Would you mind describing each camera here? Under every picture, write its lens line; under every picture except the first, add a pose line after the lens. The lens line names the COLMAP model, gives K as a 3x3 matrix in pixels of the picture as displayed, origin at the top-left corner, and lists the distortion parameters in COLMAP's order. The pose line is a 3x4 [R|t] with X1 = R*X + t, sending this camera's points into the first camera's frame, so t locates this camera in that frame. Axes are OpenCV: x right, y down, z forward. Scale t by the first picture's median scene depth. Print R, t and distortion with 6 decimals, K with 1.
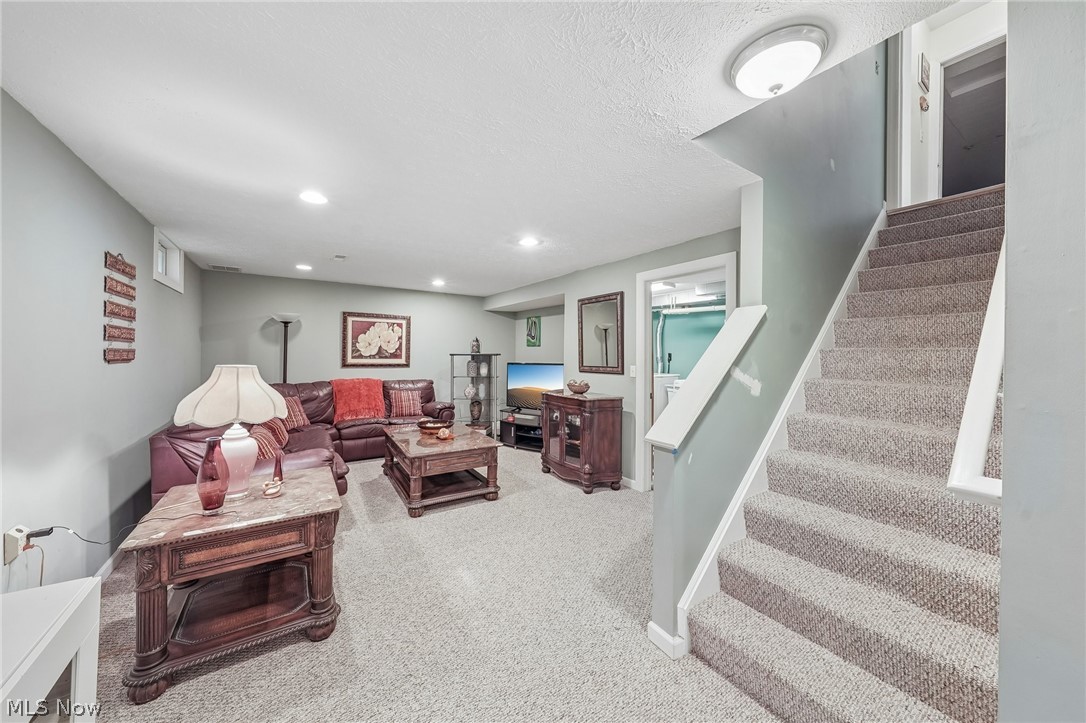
lens RADIAL K [[384.9, 0, 538.8], [0, 384.9, 354.4], [0, 0, 1]] dist [0.000034, 0.000047]
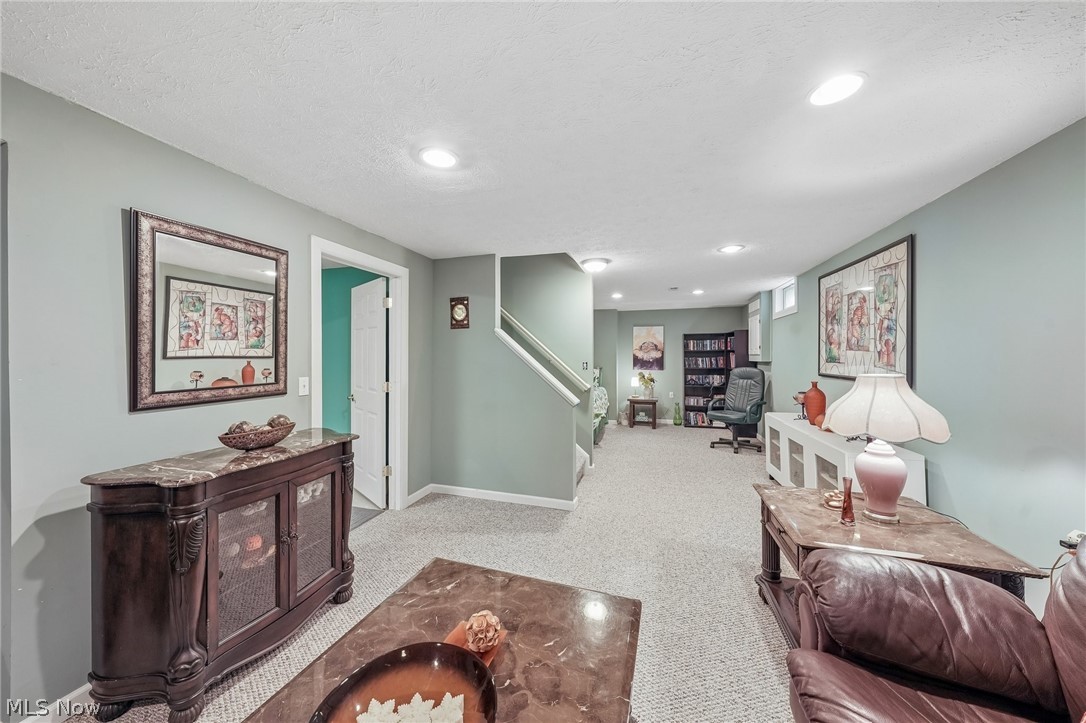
lens RADIAL K [[384.9, 0, 538.8], [0, 384.9, 354.4], [0, 0, 1]] dist [0.000034, 0.000047]
pose [[-0.646547, -0.003544, 0.762866, -0.334072], [0.000018, 0.999989, 0.004661, -0.007664], [-0.762874, 0.003027, -0.646540, 0.768634]]
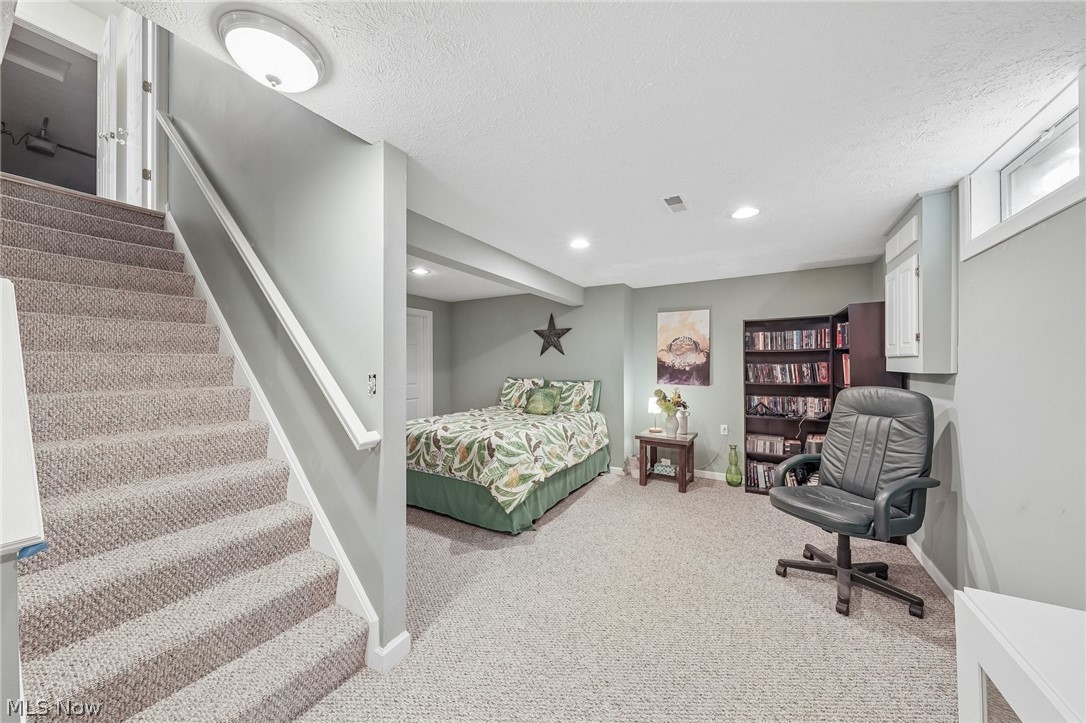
lens RADIAL K [[373.6, 0, 541.4], [0, 373.6, 365.0], [0, 0, 1]] dist [-0.002479, -0.000071]
pose [[-0.434317, -0.010672, 0.900697, -0.110620], [0.003001, 0.999907, 0.013295, 0.001213], [-0.900755, 0.008477, -0.434245, 0.176333]]
